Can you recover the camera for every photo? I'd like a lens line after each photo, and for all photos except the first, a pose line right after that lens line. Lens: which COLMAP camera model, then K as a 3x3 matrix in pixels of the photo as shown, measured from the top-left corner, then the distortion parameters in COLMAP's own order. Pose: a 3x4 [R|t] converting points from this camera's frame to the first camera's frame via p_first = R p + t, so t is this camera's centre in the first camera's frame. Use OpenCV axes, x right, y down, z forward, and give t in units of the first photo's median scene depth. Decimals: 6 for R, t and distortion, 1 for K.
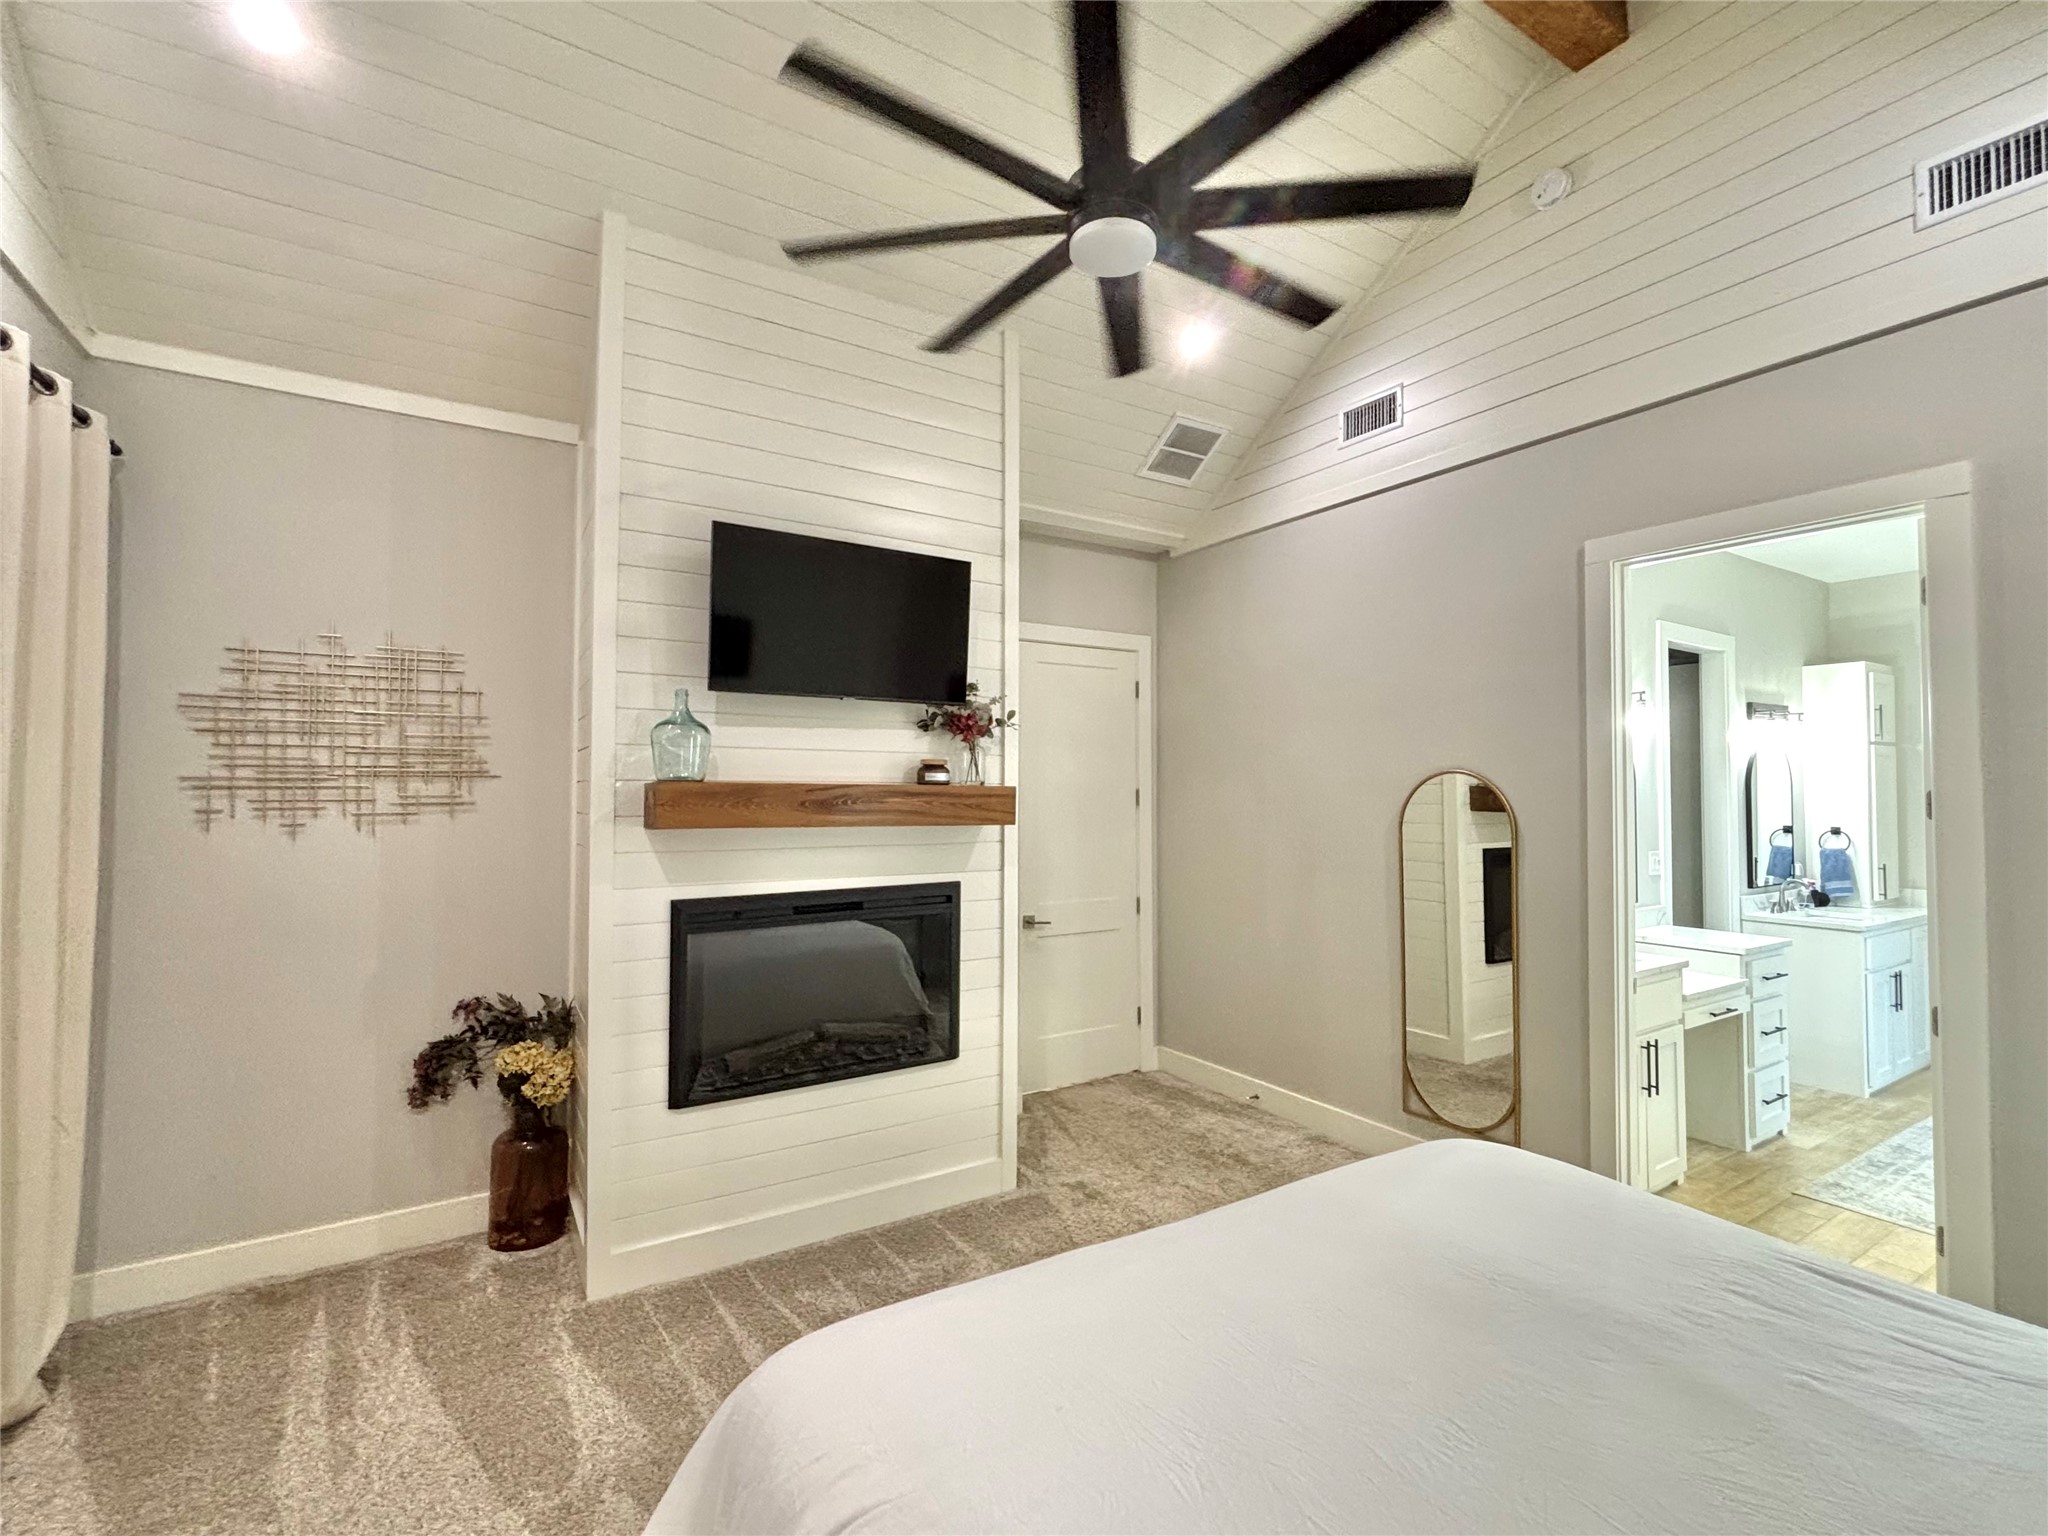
lens RADIAL K [[916.7, 0, 1026.2], [0, 916.7, 762.0], [0, 0, 1]] dist [0.000220, 0.000589]
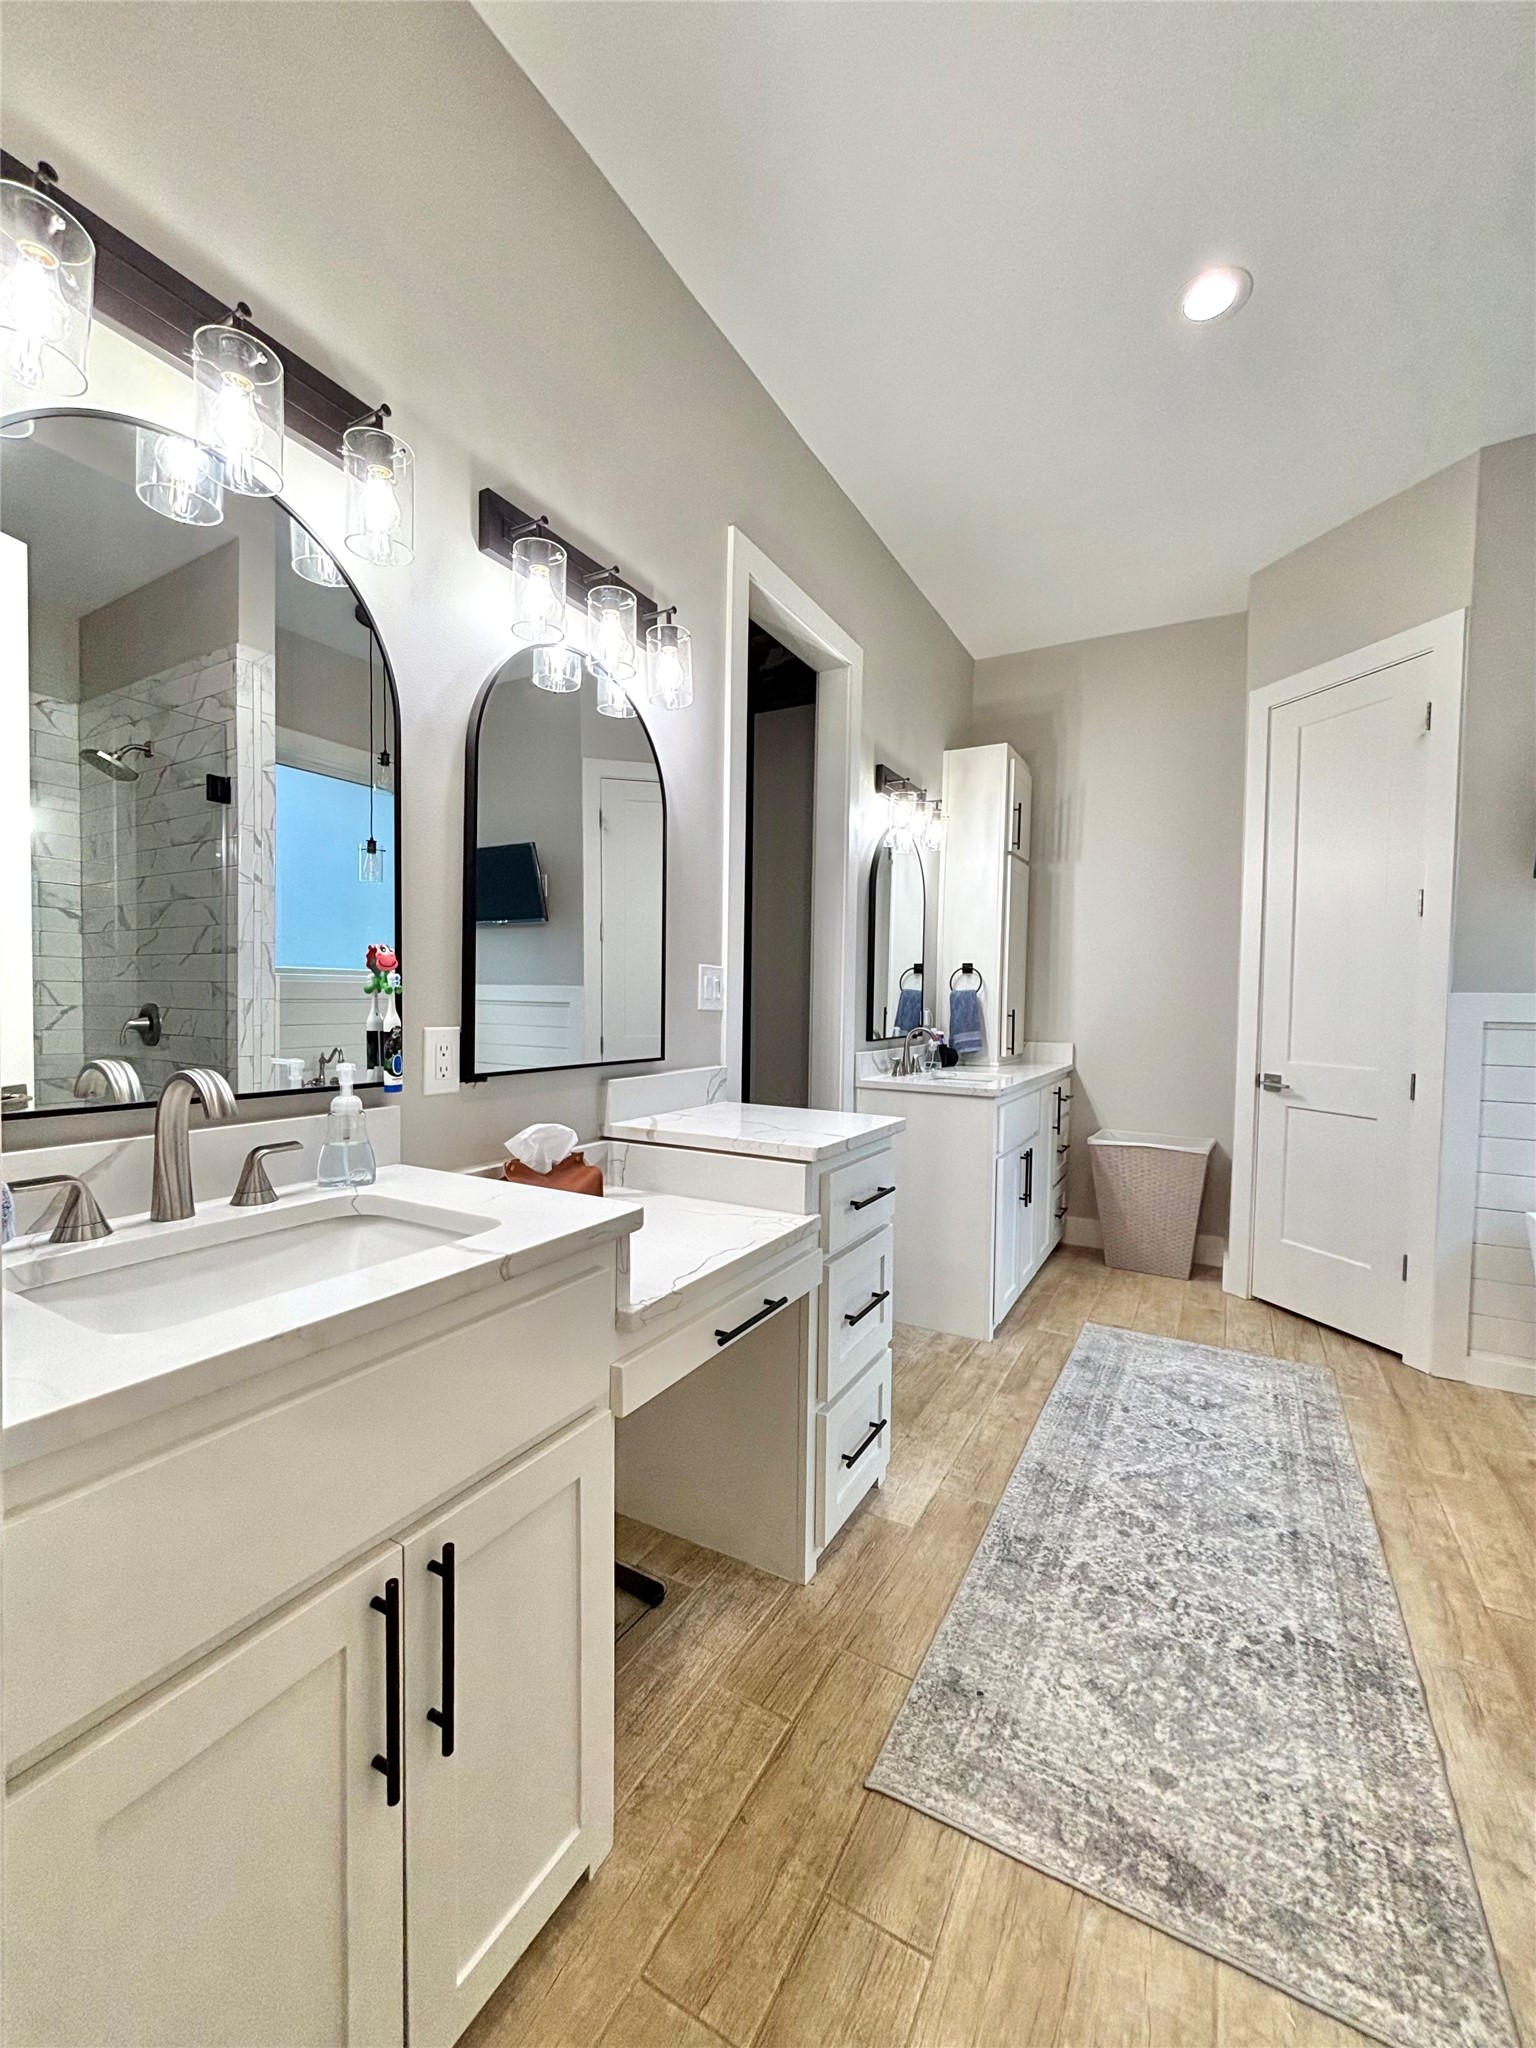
lens RADIAL K [[825.1, 0, 763.9], [0, 825.1, 1028.2], [0, 0, 1]] dist [-0.001040, -0.000192]
pose [[0.880460, -0.006026, 0.474081, 0.427384], [-0.028015, 0.997511, 0.064710, 0.089907], [-0.473291, -0.070256, 0.878100, 0.496690]]
